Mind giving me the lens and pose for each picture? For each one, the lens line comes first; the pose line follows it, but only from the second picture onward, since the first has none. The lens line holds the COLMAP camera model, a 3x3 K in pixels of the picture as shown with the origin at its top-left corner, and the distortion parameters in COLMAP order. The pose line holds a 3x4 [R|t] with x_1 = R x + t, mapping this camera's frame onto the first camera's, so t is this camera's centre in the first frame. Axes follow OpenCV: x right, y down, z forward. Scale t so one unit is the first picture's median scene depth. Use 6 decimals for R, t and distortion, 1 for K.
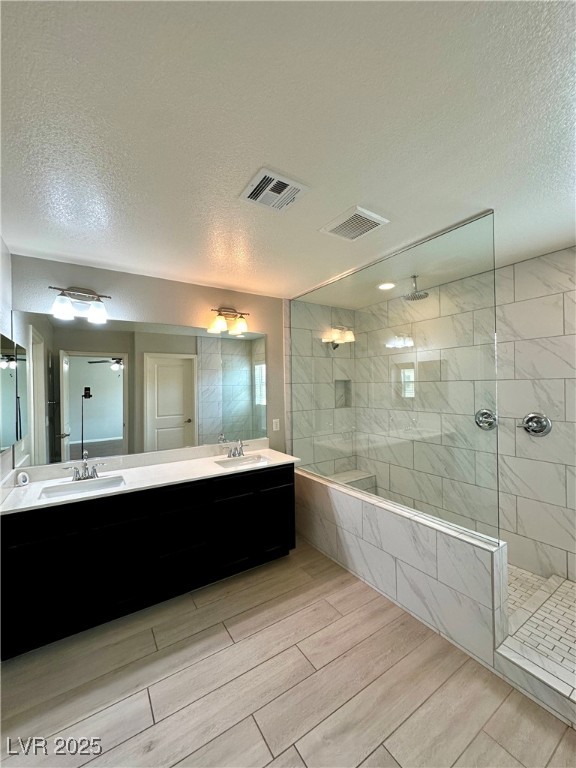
lens RADIAL K [[307.3, 0, 288.0], [0, 307.3, 384.0], [0, 0, 1]] dist [-0.003864, -0.000636]
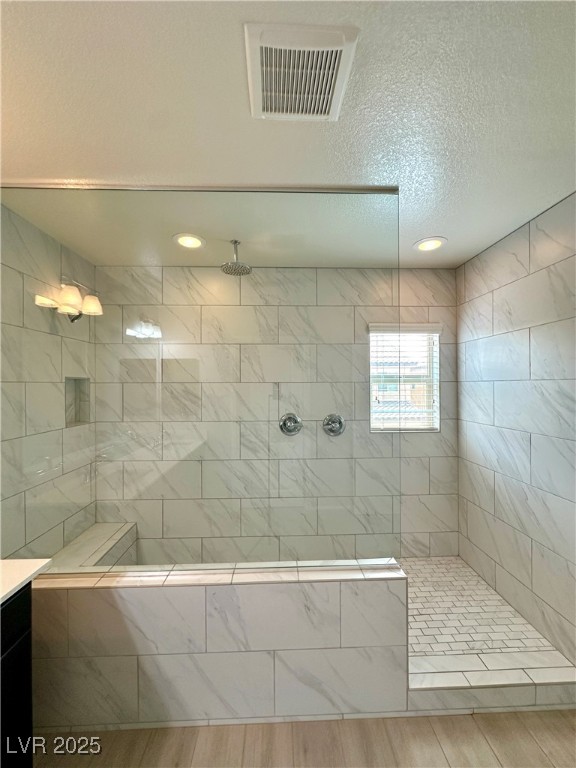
lens RADIAL K [[307.3, 0, 288.0], [0, 307.3, 384.0], [0, 0, 1]] dist [-0.003864, -0.000636]
pose [[0.514567, 0.015516, 0.857310, -0.162754], [-0.006074, 0.999877, -0.014450, 0.006576], [-0.857429, 0.002229, 0.514598, 0.517357]]
